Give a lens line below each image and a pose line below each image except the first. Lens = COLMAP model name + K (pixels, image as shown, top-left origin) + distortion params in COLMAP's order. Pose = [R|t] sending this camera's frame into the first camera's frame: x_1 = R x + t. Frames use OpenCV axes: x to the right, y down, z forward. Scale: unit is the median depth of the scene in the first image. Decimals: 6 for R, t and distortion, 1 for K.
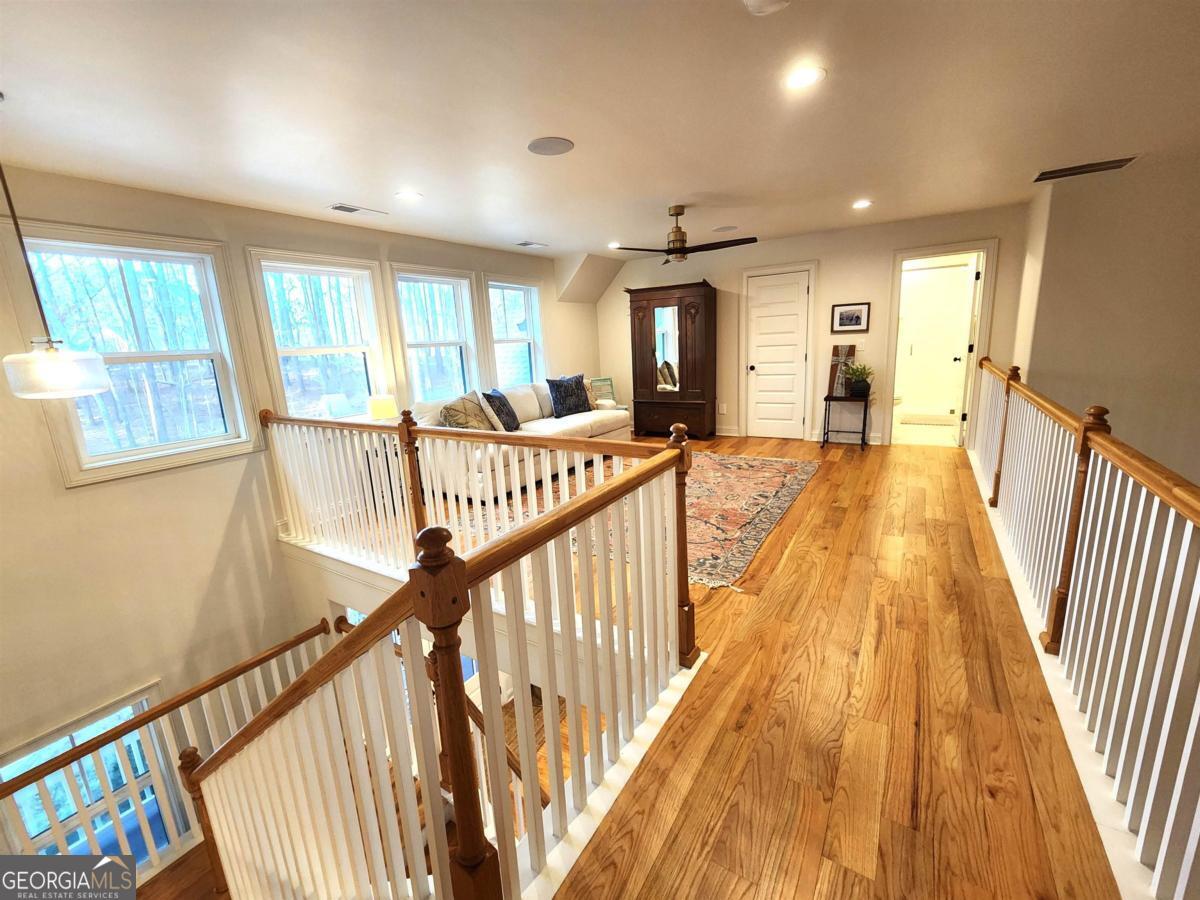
lens RADIAL K [[497.3, 0, 604.6], [0, 497.3, 448.3], [0, 0, 1]] dist [0.000989, -0.000061]
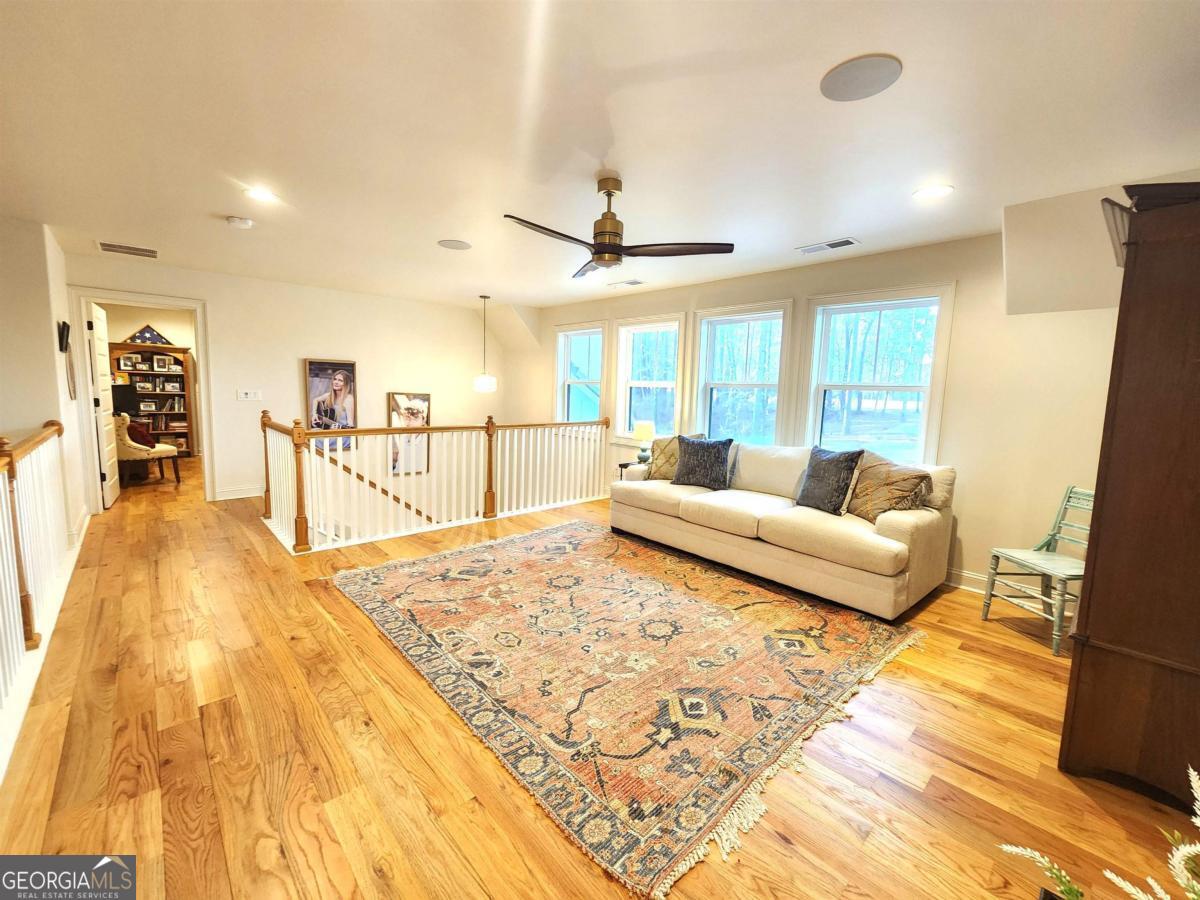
lens RADIAL K [[497.3, 0, 604.6], [0, 497.3, 448.3], [0, 0, 1]] dist [0.000989, -0.000061]
pose [[-0.269273, 0.153168, -0.950806, 0.813139], [-0.219109, 0.951637, 0.215355, -0.303360], [0.937808, 0.266320, -0.222690, 1.237205]]
